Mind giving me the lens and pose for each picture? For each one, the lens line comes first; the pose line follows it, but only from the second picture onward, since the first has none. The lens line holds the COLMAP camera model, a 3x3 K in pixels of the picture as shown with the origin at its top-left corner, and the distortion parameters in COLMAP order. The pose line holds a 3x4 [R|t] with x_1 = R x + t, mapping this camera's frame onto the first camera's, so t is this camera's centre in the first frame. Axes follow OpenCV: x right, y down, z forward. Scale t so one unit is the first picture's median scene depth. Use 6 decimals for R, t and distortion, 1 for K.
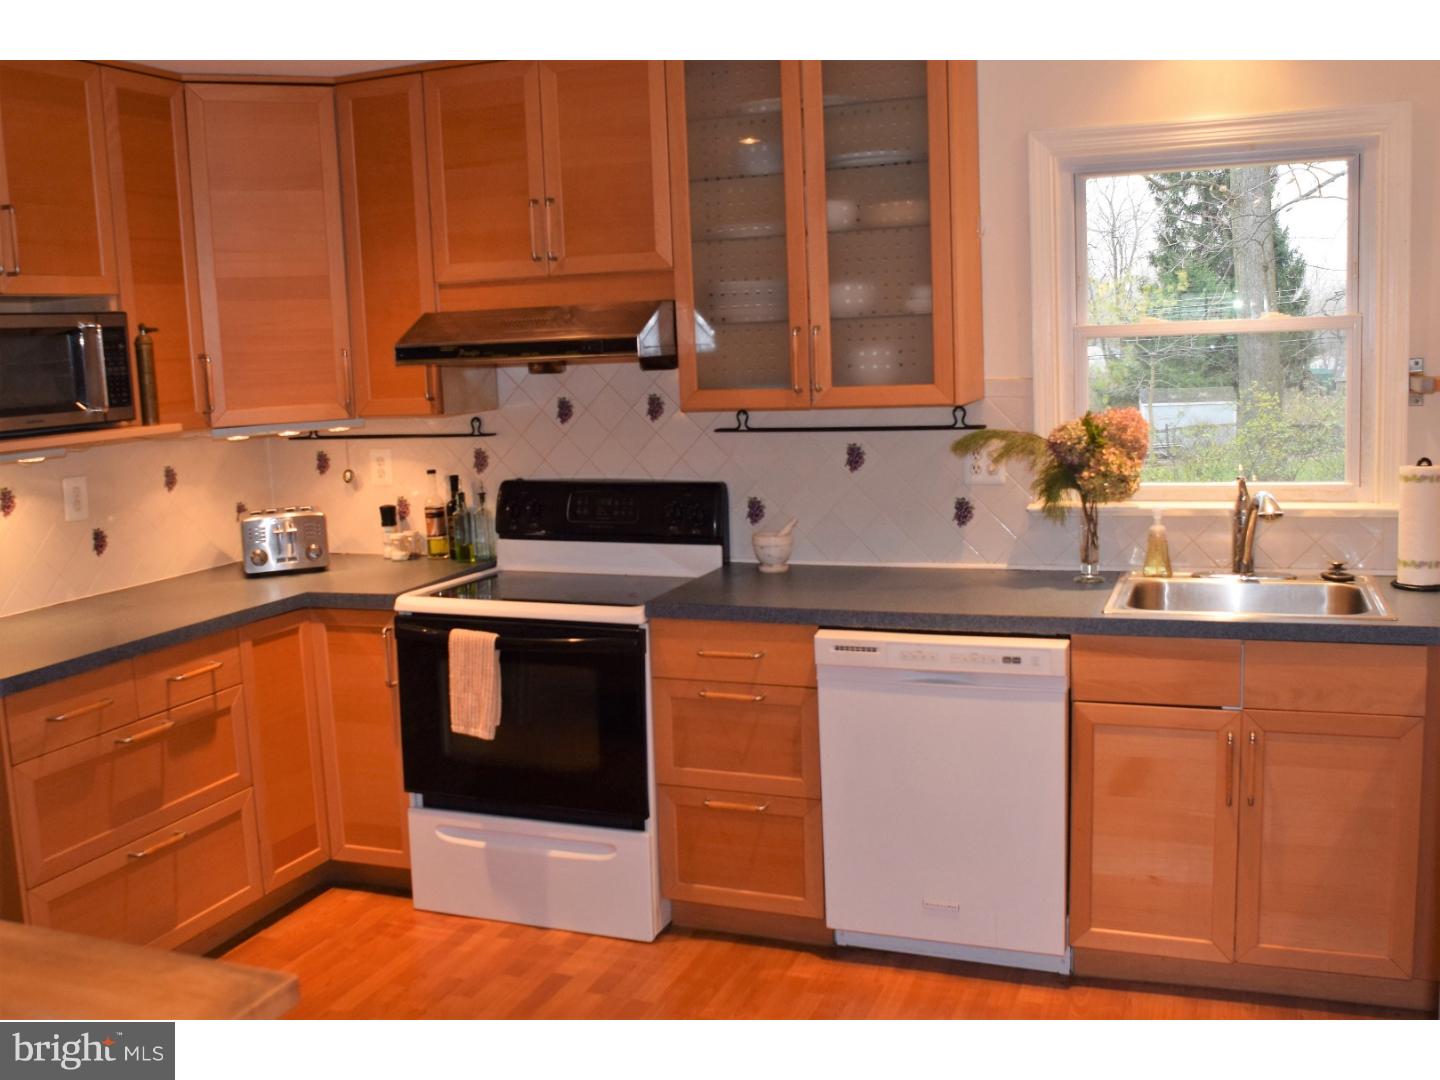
lens RADIAL K [[1316.7, 0, 722.7], [0, 1316.7, 521.6], [0, 0, 1]] dist [-0.085078, 0.024939]
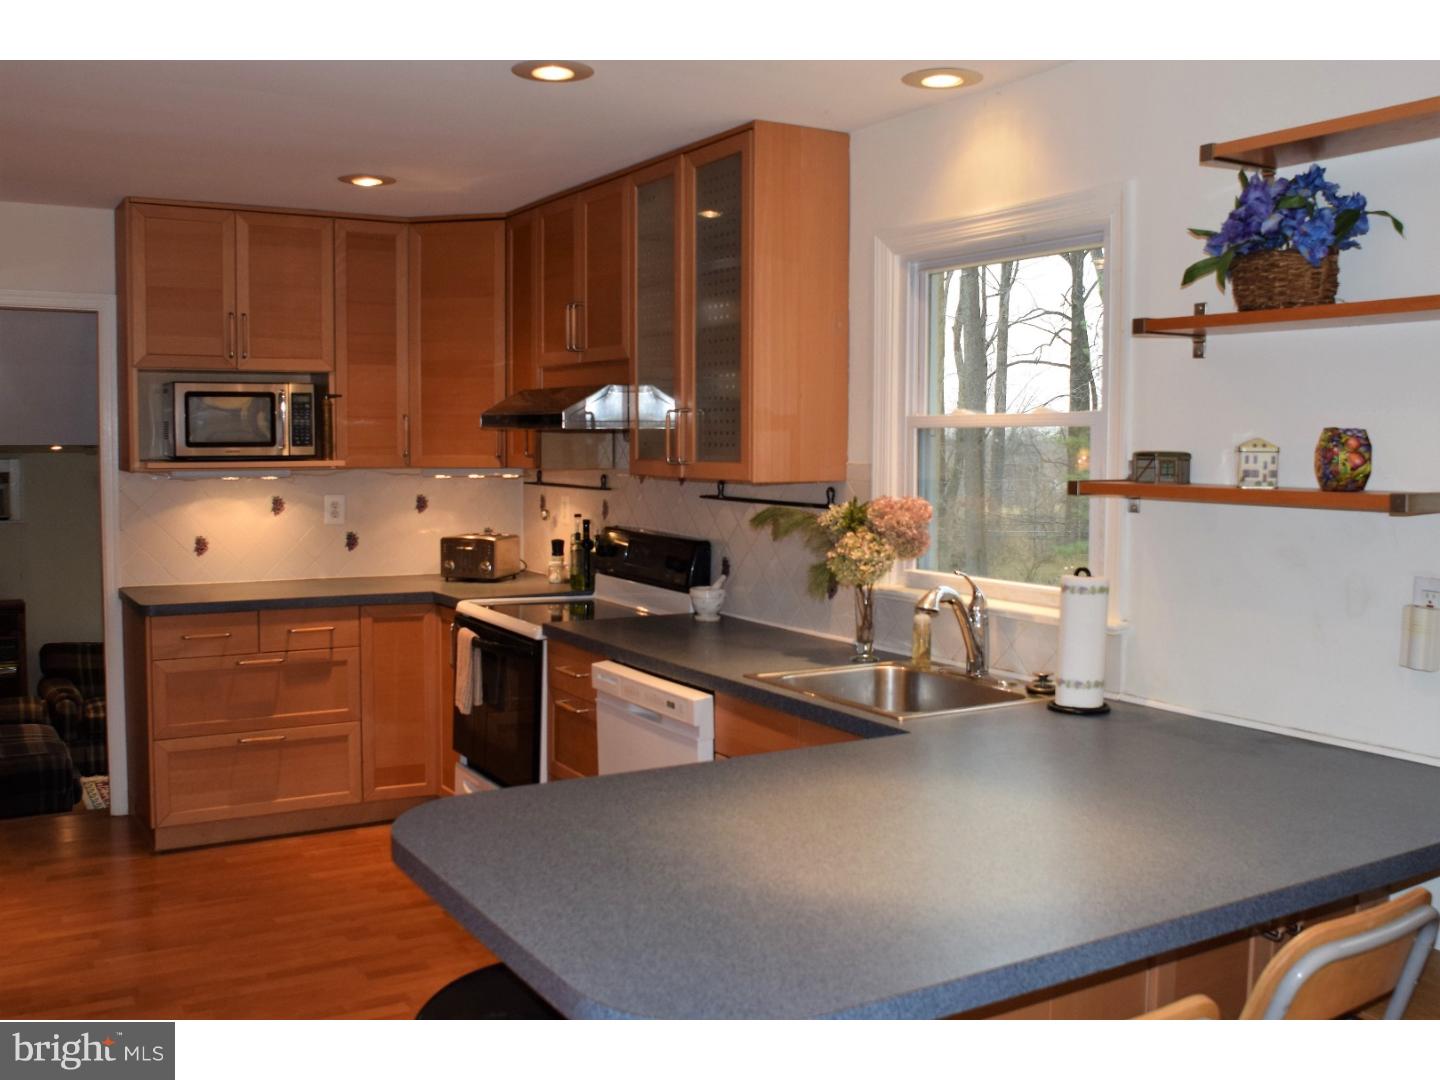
lens RADIAL K [[1316.7, 0, 722.7], [0, 1316.7, 521.6], [0, 0, 1]] dist [-0.085078, 0.024939]
pose [[0.793761, 0.083450, -0.602478, 0.803089], [-0.119122, 0.992689, -0.019443, -0.030056], [0.596451, 0.087202, 0.797899, 0.093839]]
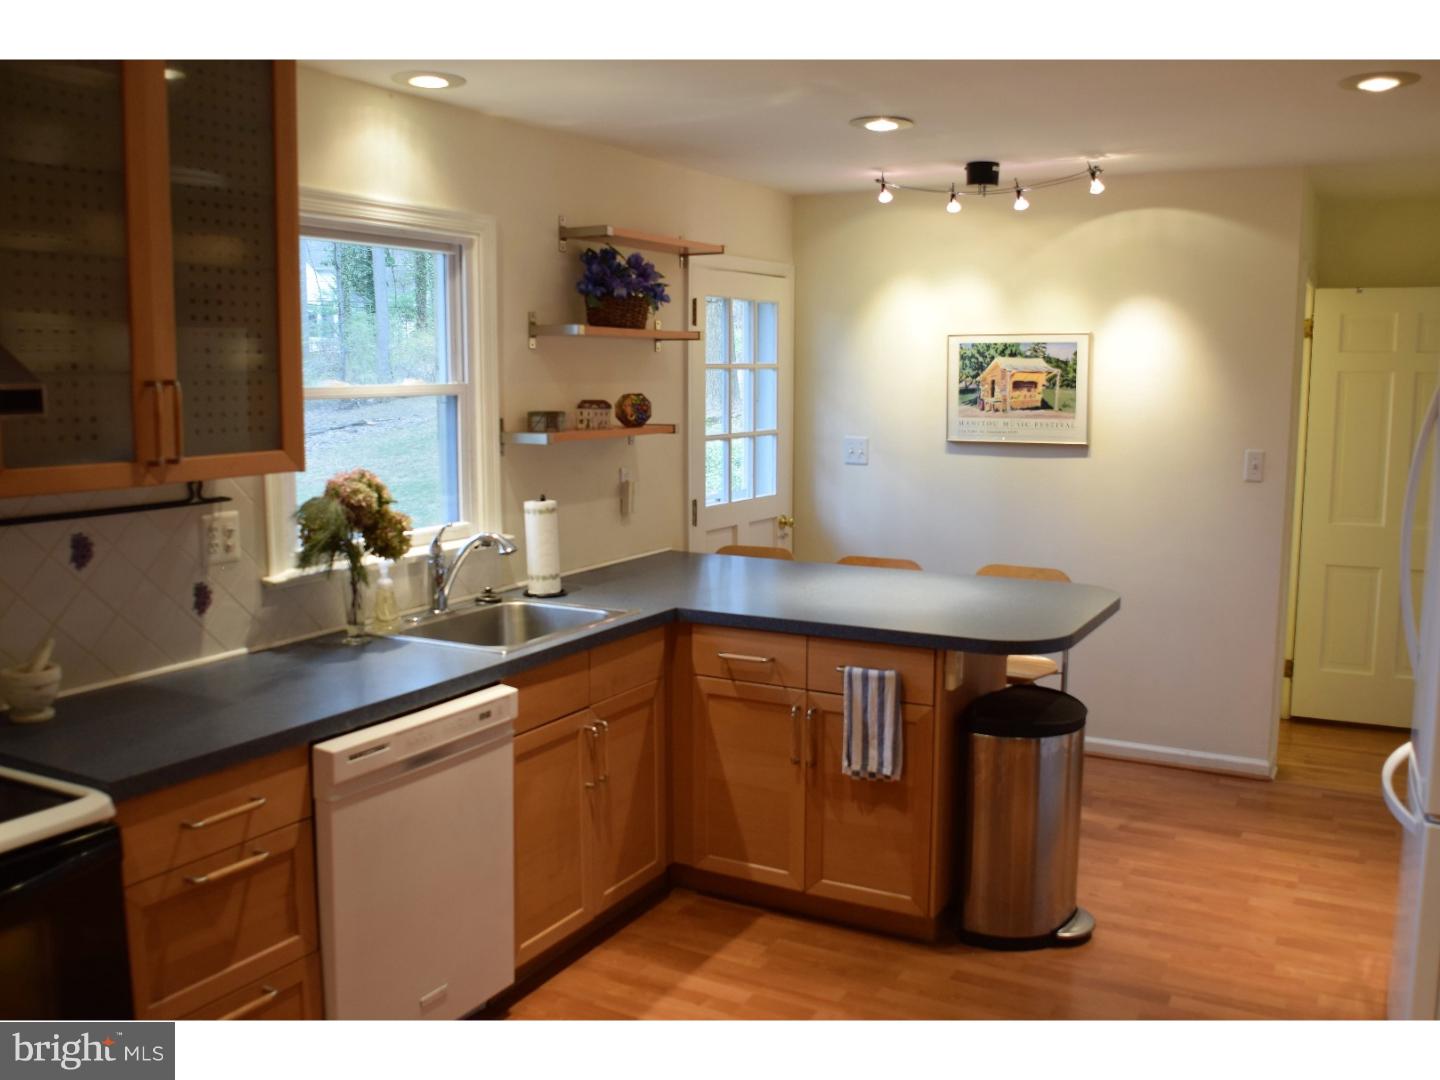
lens RADIAL K [[1262.2, 0, 725.2], [0, 1262.2, 521.9], [0, 0, 1]] dist [-0.111525, 0.094126]
pose [[0.137439, -0.081195, 0.987177, -0.614698], [0.120526, 0.990600, 0.064697, -0.073692], [-0.983150, 0.110089, 0.145933, 0.568982]]
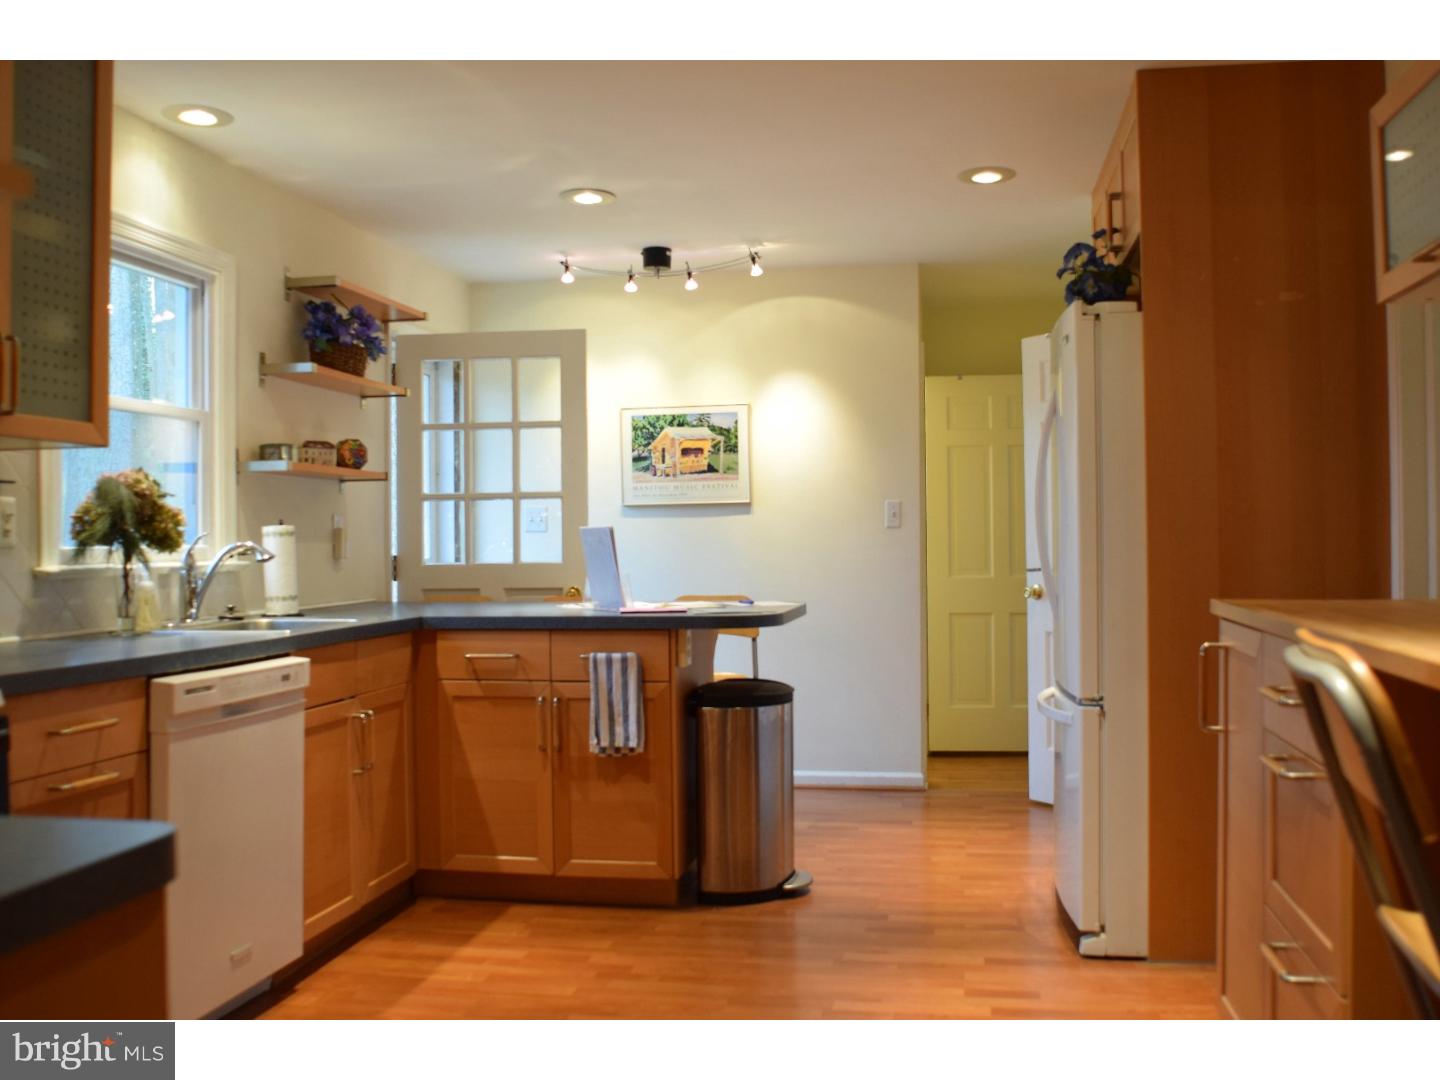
lens RADIAL K [[1316.7, 0, 722.7], [0, 1316.7, 521.6], [0, 0, 1]] dist [-0.085078, 0.024939]
pose [[-0.185938, 0.055819, 0.980975, -0.791291], [0.144137, 0.989134, -0.028962, 0.053199], [-0.971932, 0.136009, -0.191963, 0.726919]]
